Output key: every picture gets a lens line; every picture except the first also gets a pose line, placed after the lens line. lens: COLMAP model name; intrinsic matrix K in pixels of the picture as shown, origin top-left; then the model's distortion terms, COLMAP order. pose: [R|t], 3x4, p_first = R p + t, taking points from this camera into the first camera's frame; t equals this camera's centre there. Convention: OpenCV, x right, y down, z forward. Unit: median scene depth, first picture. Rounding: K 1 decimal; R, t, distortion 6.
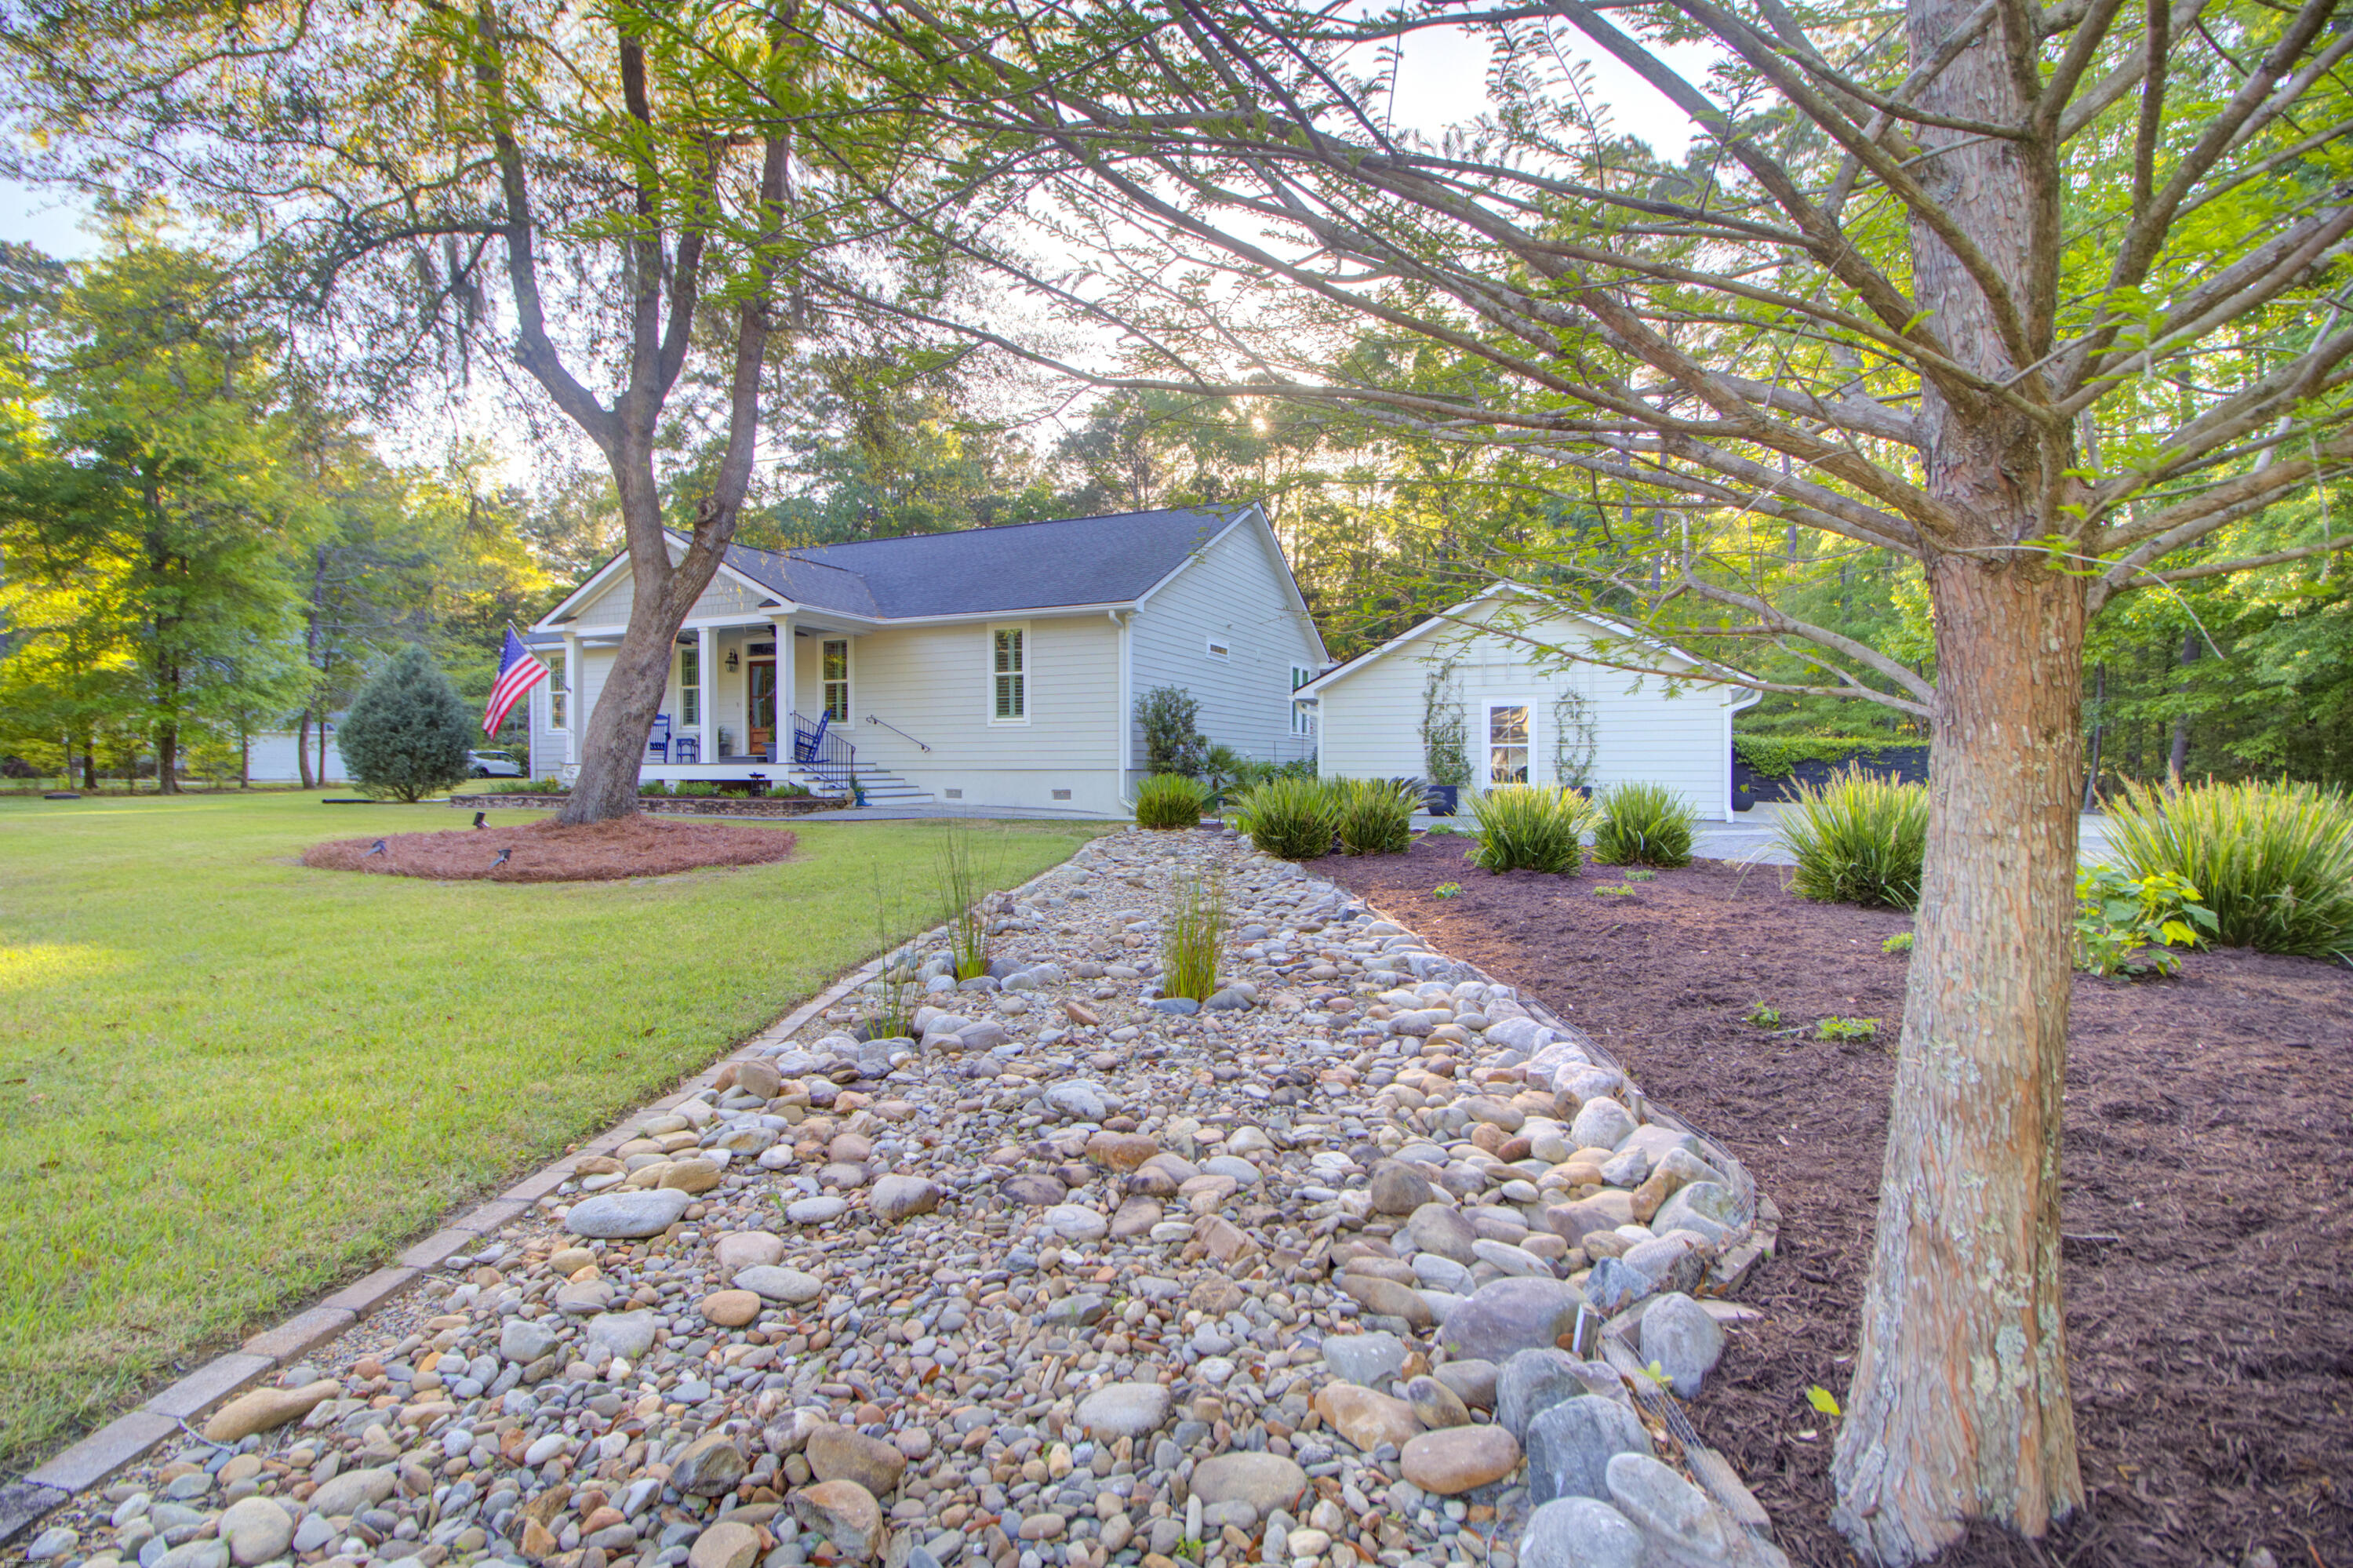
lens RADIAL K [[1087.9, 0, 1164.7], [0, 1087.9, 782.2], [0, 0, 1]] dist [-0.005751, -0.008429]
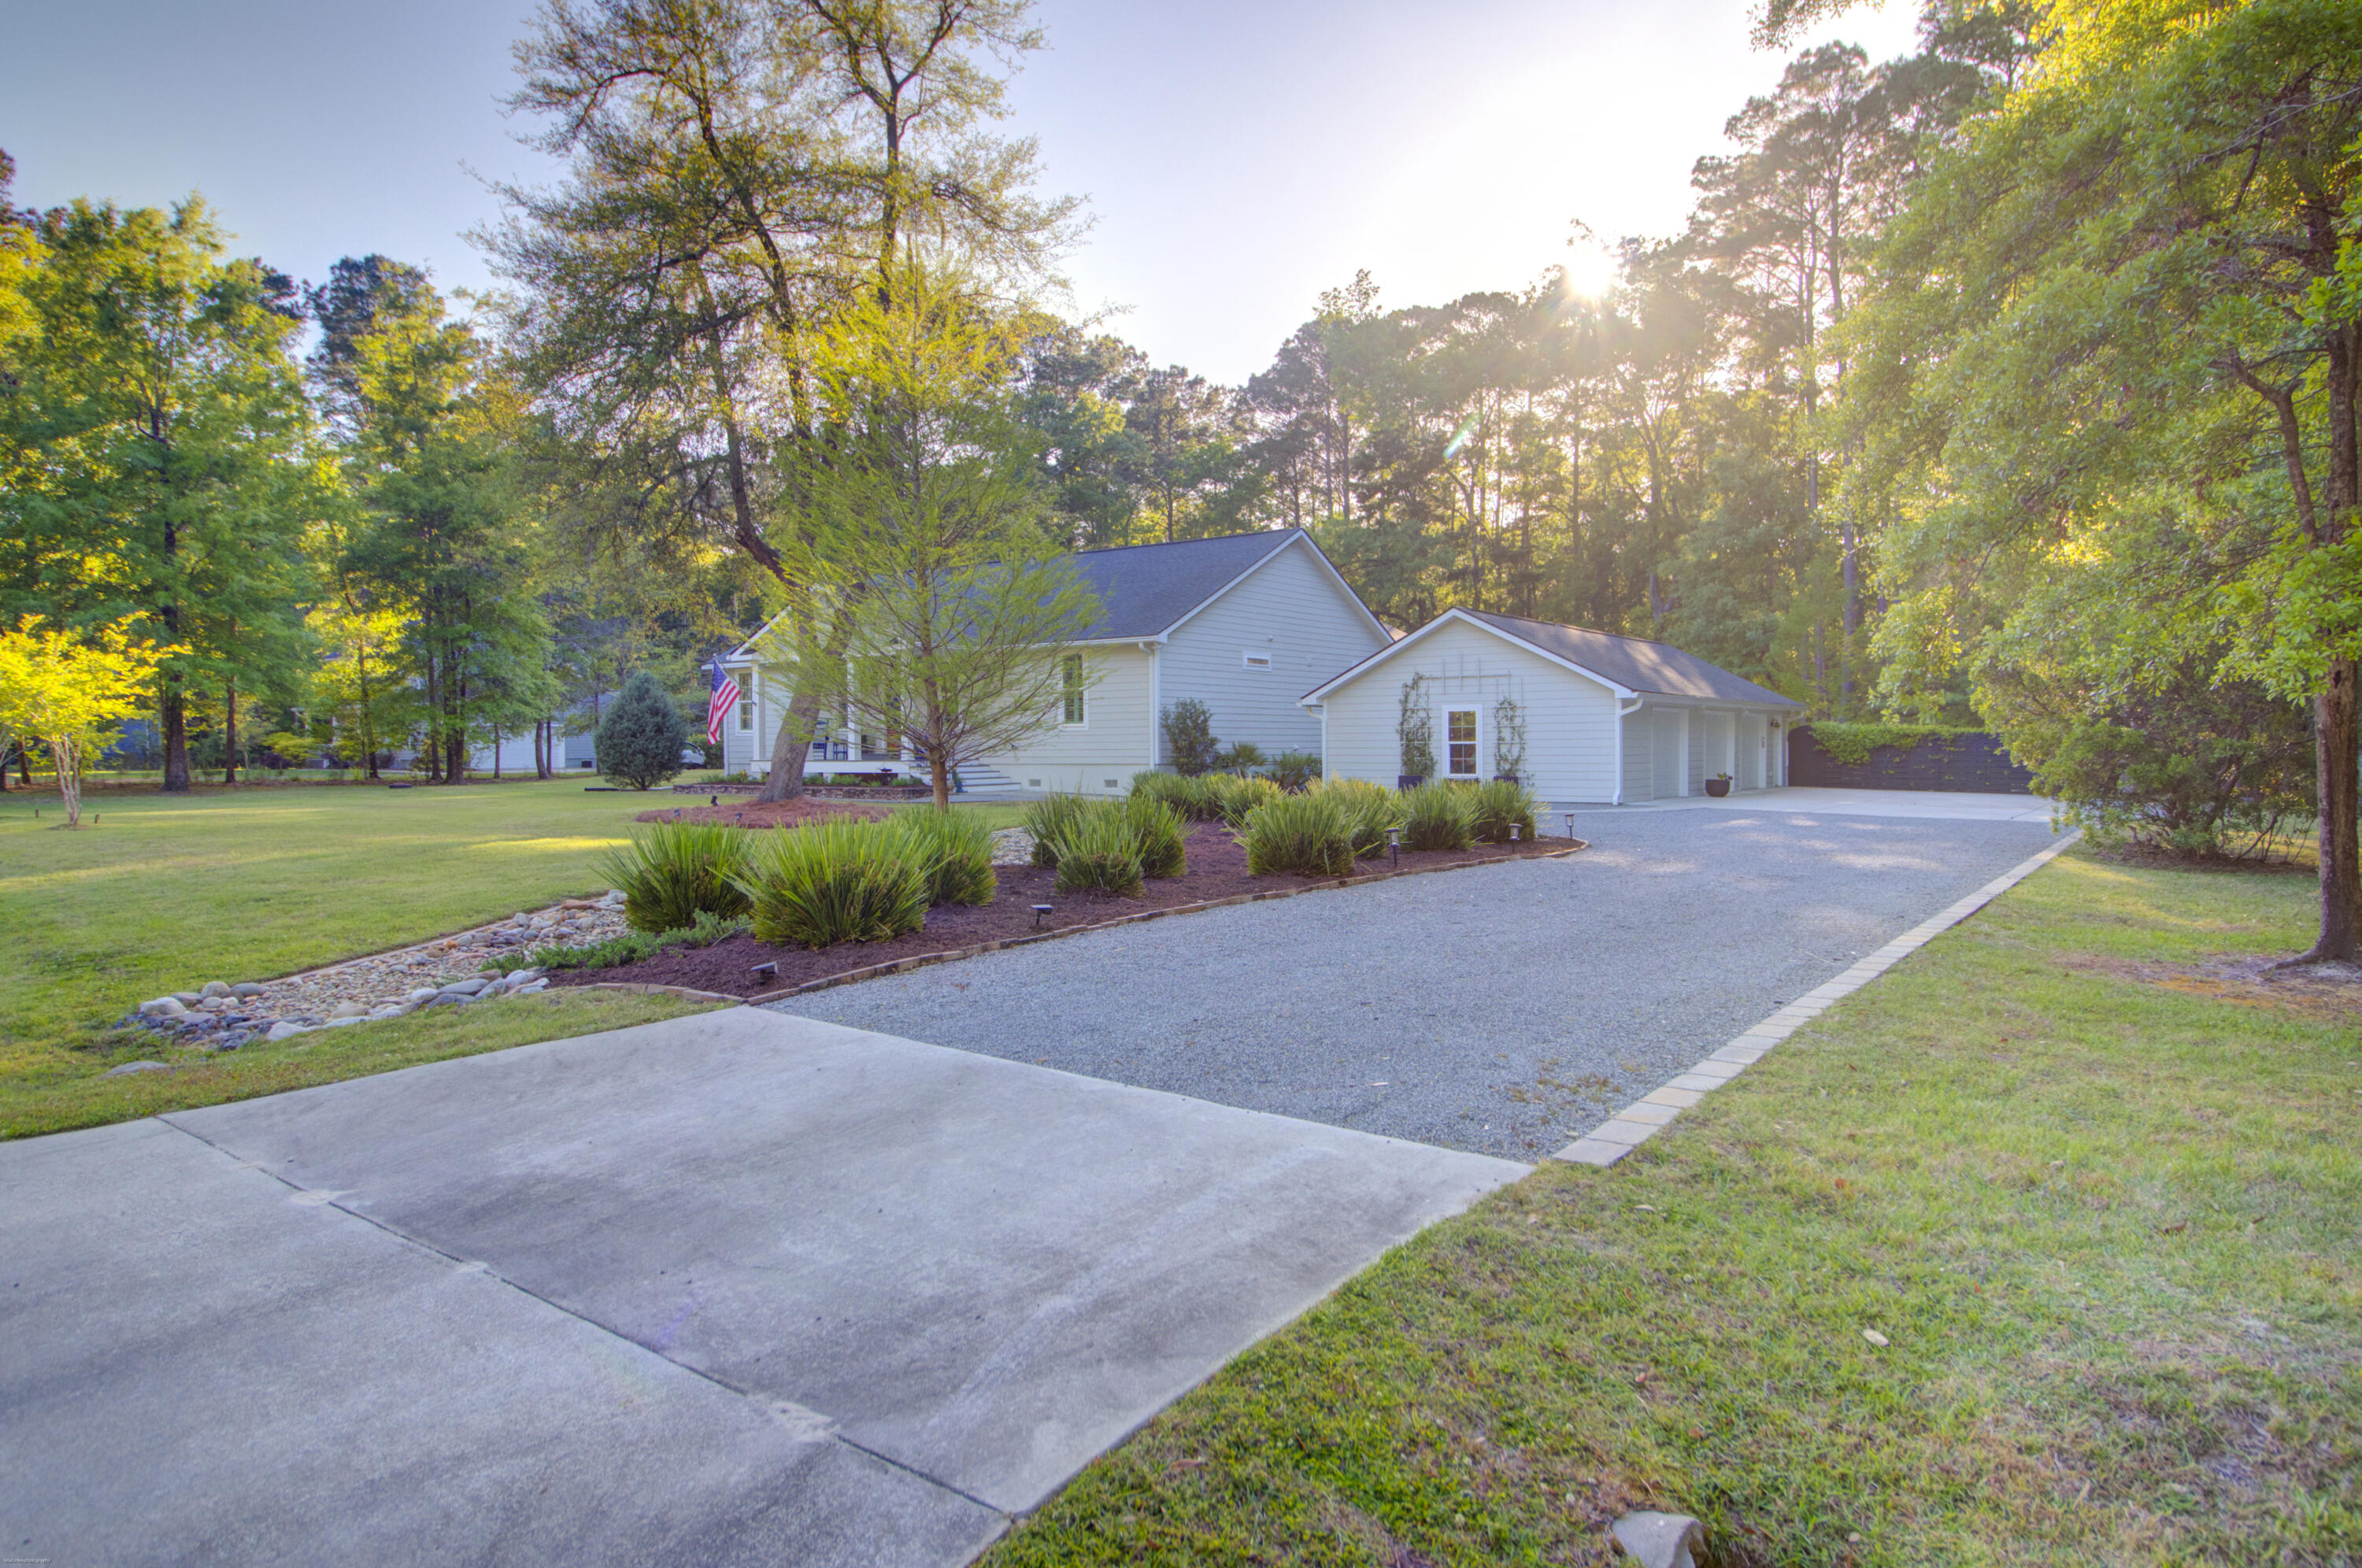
lens RADIAL K [[1408.2, 0, 1191.1], [0, 1408.2, 773.7], [0, 0, 1]] dist [-0.008980, -0.001352]
pose [[0.982343, -0.003330, -0.187057, 0.304801], [0.004756, 0.999963, 0.007174, -0.011406], [0.187026, -0.007937, 0.982323, -0.608371]]
